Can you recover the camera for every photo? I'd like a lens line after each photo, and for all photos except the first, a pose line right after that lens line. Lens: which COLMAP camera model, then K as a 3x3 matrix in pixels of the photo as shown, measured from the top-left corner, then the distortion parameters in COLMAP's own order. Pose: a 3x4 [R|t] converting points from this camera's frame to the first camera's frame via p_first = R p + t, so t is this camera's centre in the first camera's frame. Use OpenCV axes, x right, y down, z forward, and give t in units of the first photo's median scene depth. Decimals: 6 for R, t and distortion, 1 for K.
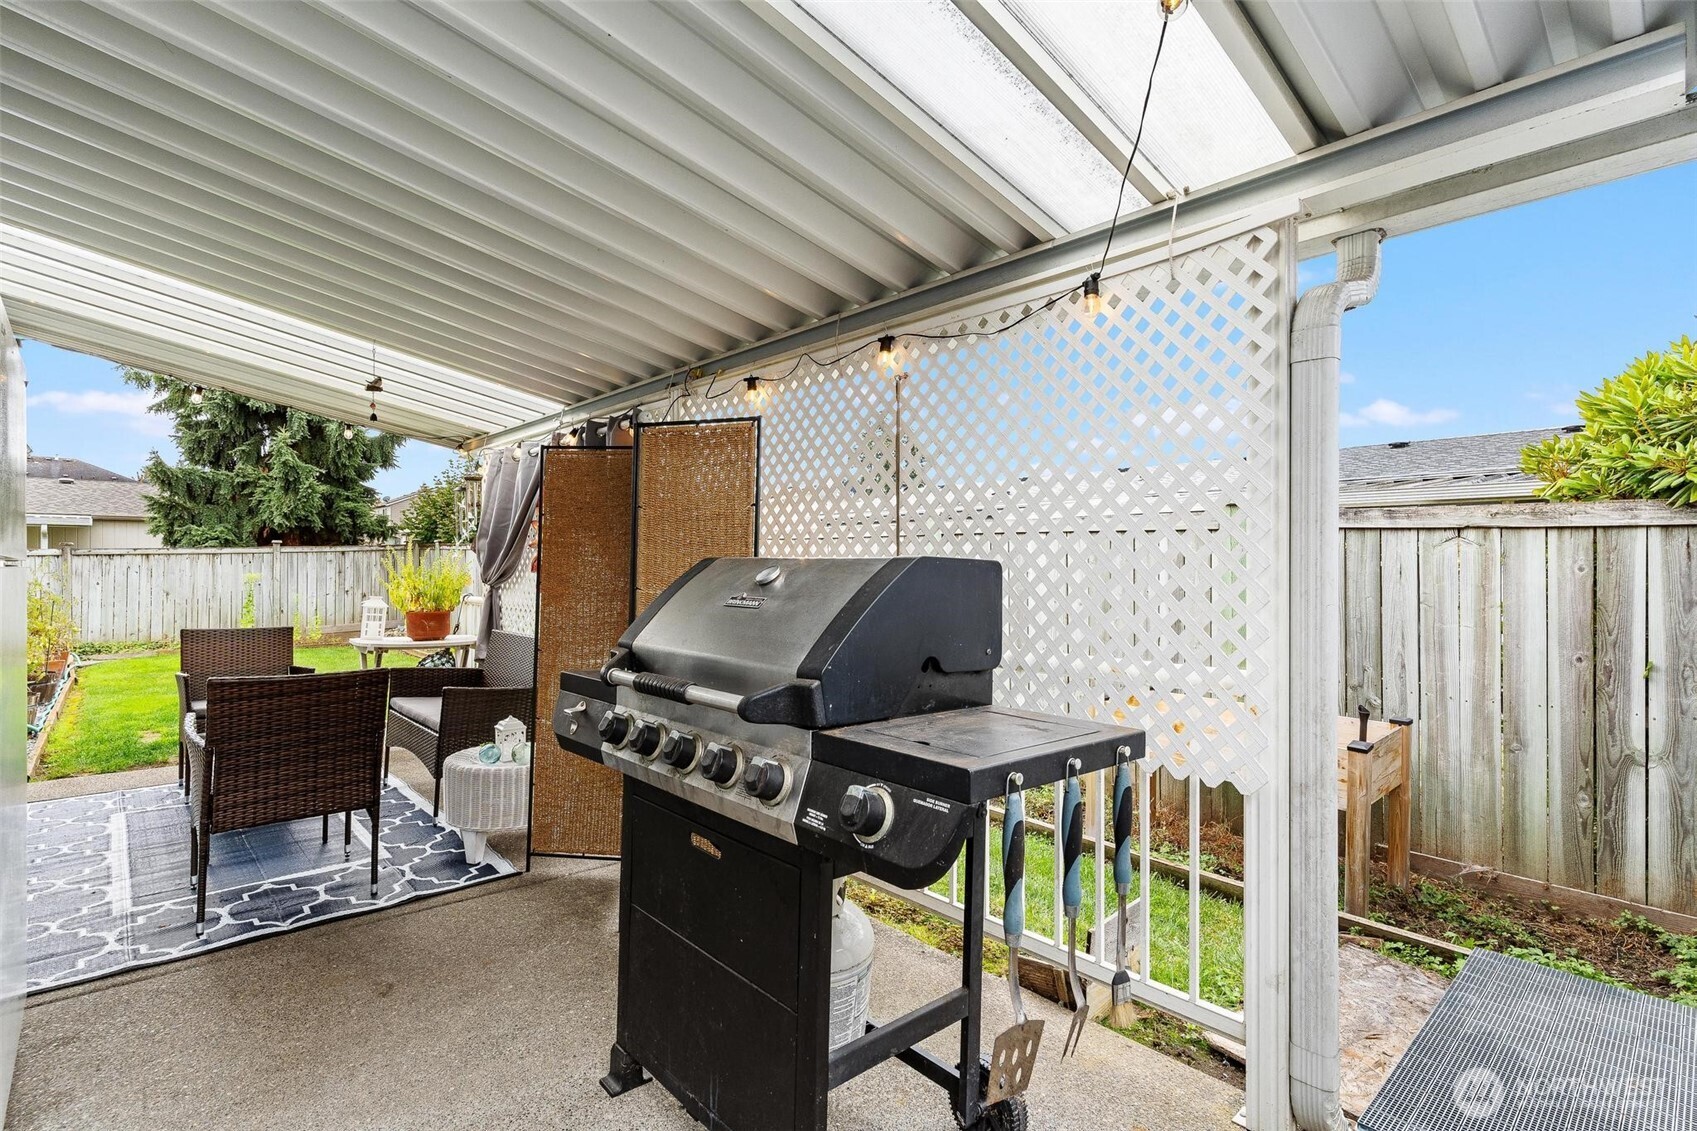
lens RADIAL K [[814.0, 0, 855.5], [0, 814.0, 556.8], [0, 0, 1]] dist [0.003296, -0.001113]
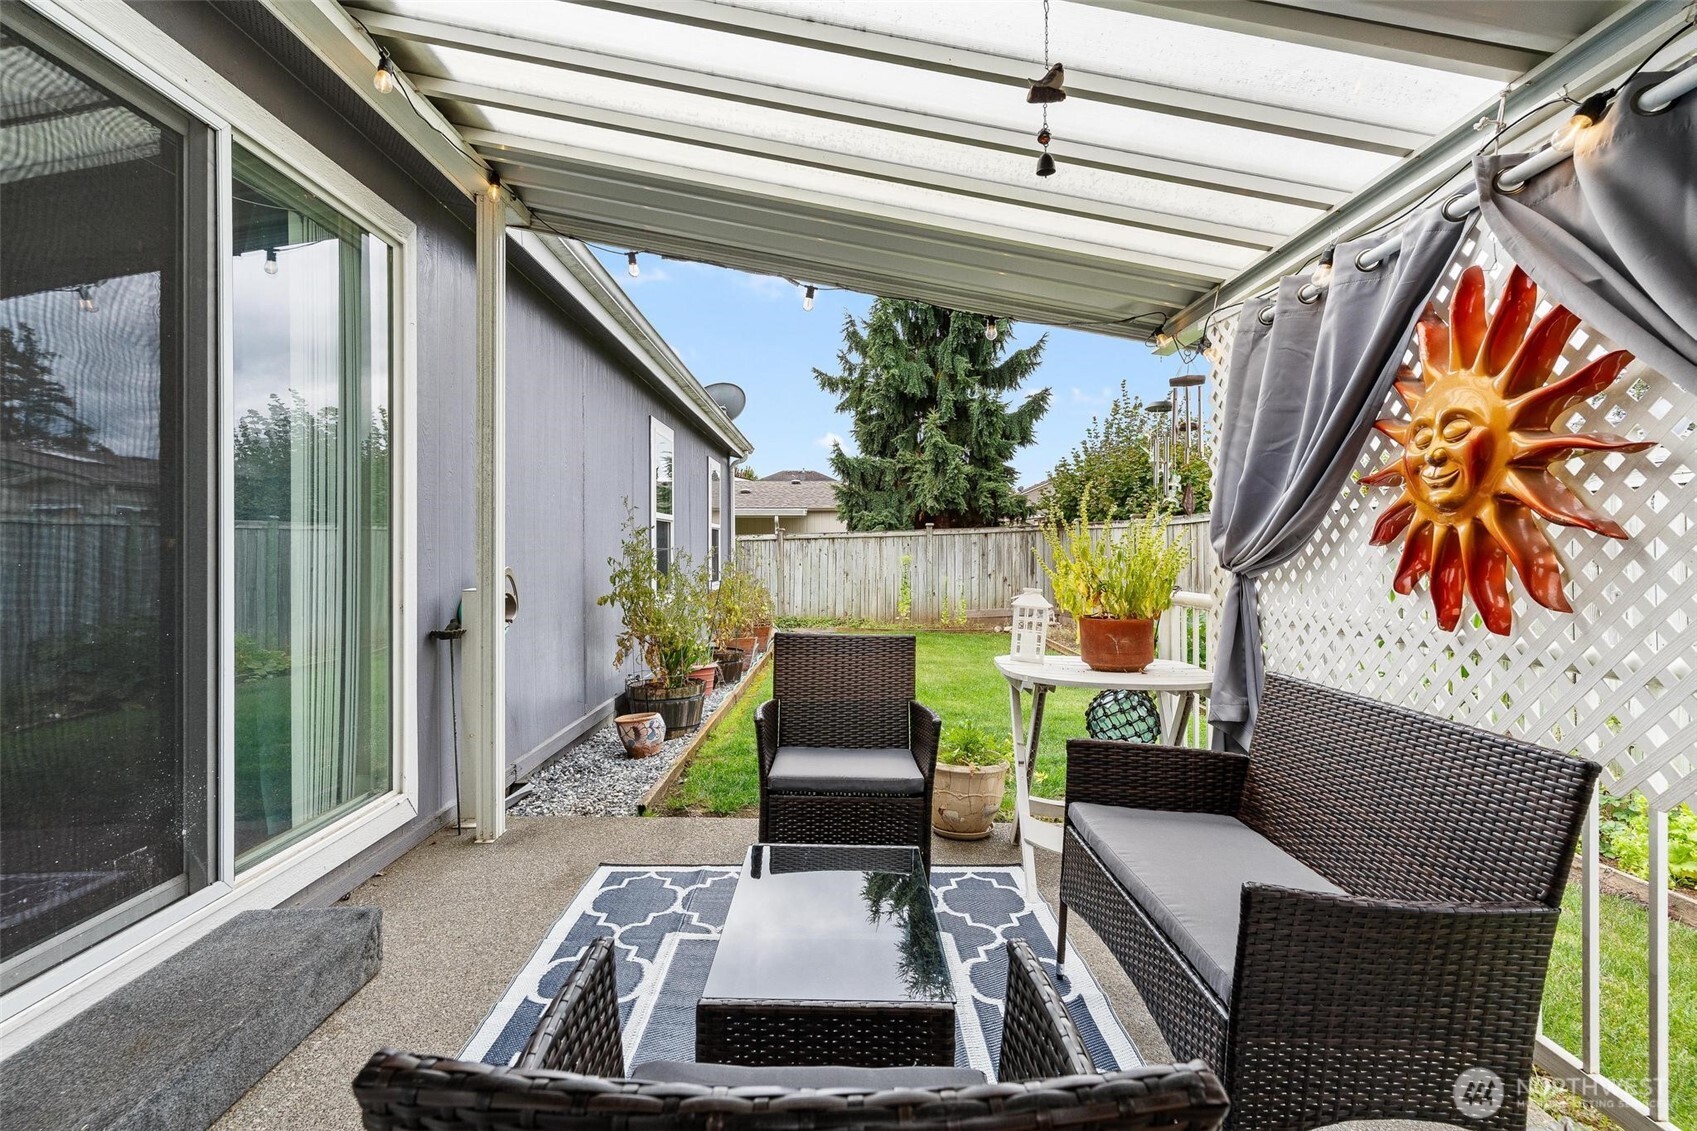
lens RADIAL K [[814.0, 0, 847.2], [0, 814.0, 556.8], [0, 0, 1]] dist [0.003296, -0.001113]
pose [[0.744946, 0.003523, -0.667116, -0.112728], [0.008078, 0.999865, 0.014301, 0.006053], [0.667076, -0.016042, 0.744817, 0.179872]]
